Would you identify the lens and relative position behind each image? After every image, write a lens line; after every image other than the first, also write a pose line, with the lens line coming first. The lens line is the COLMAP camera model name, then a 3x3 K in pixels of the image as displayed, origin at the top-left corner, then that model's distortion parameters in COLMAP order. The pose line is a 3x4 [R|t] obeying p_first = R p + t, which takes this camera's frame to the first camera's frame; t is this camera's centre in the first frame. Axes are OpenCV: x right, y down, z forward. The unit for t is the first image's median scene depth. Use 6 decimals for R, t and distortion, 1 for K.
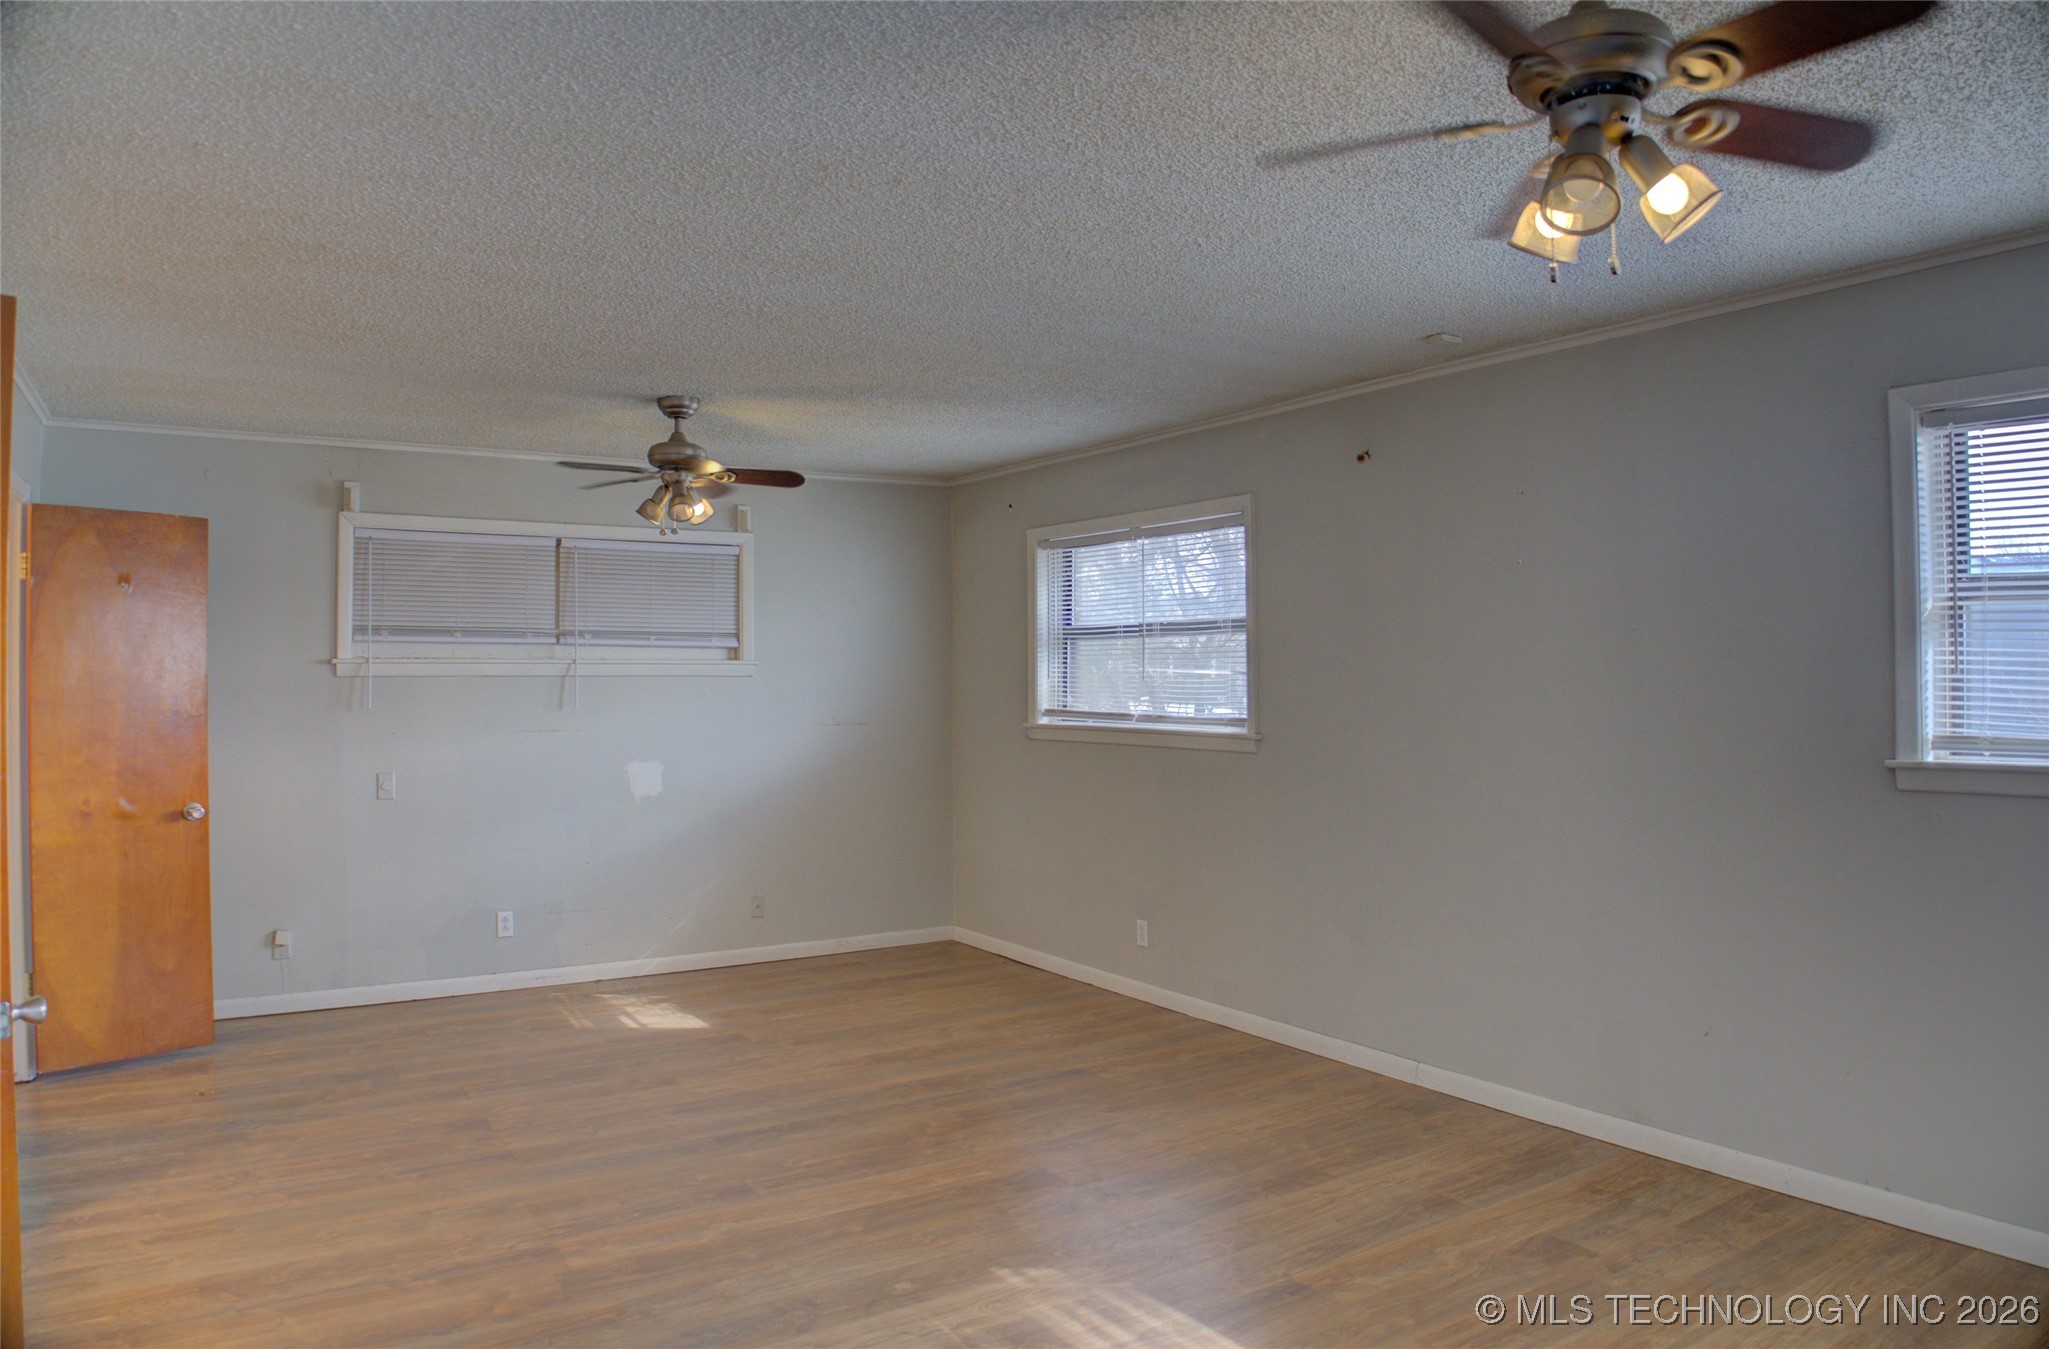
lens RADIAL K [[1381.2, 0, 1030.2], [0, 1381.2, 663.4], [0, 0, 1]] dist [-0.143229, 0.052449]
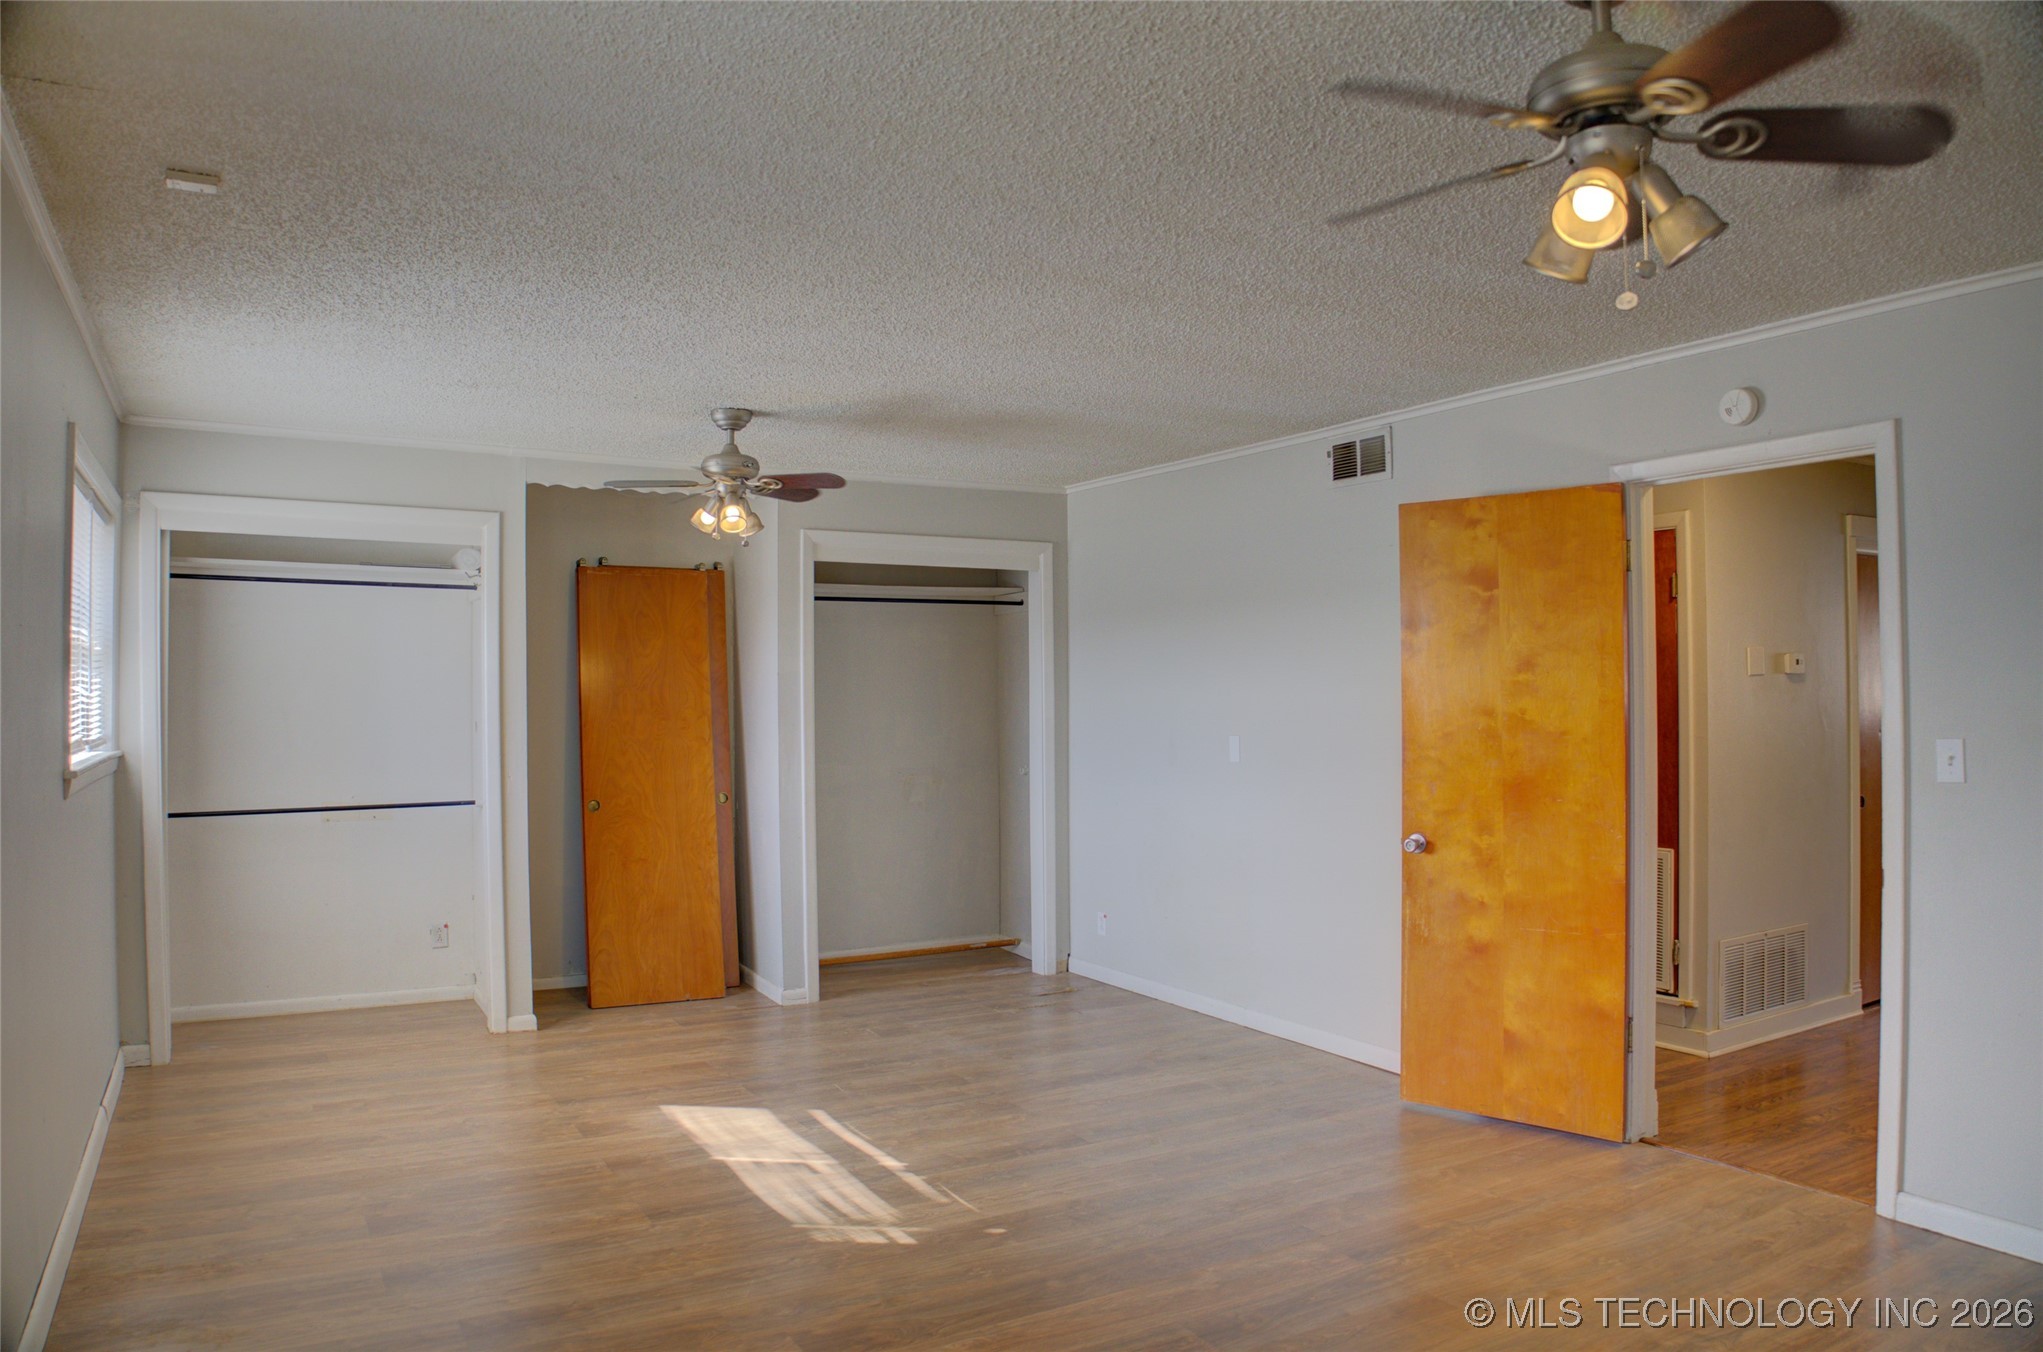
lens RADIAL K [[1367.2, 0, 1021.5], [0, 1367.2, 676.0], [0, 0, 1]] dist [-0.127677, 0.038392]
pose [[-0.998938, 0.009697, 0.045035, -0.117104], [0.008721, 0.999724, -0.021815, 0.019723], [-0.045234, -0.021399, -0.998747, 1.470016]]
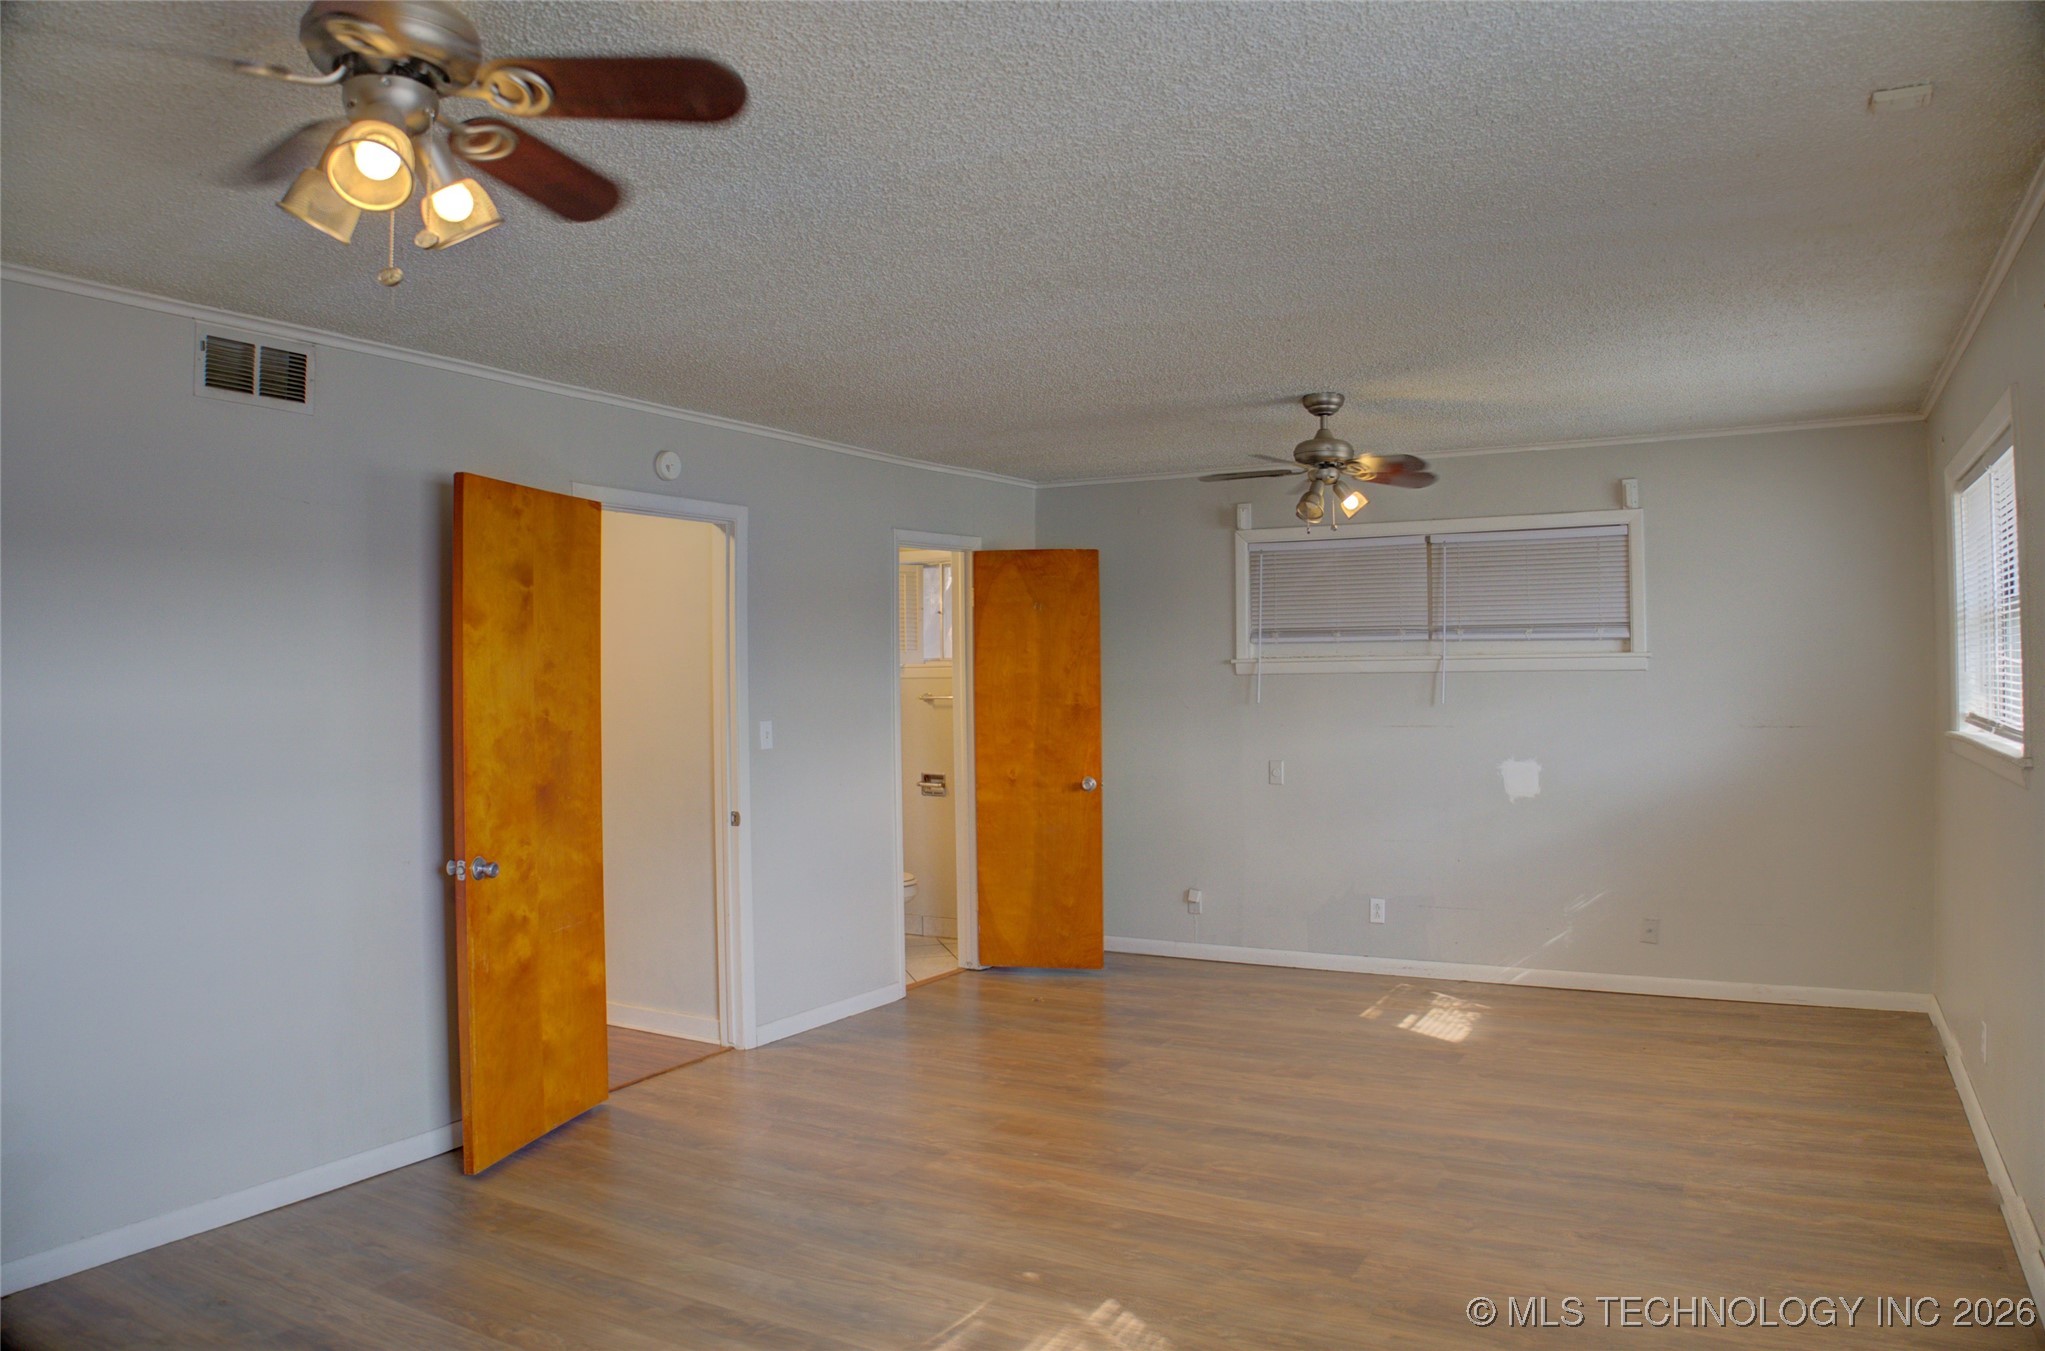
lens RADIAL K [[1378.5, 0, 1028.2], [0, 1378.5, 664.4], [0, 0, 1]] dist [-0.143229, 0.052449]
pose [[0.455651, -0.011410, -0.890086, 0.565687], [0.017579, 0.999838, -0.003817, 0.002966], [0.889985, -0.013908, 0.455777, 0.374541]]
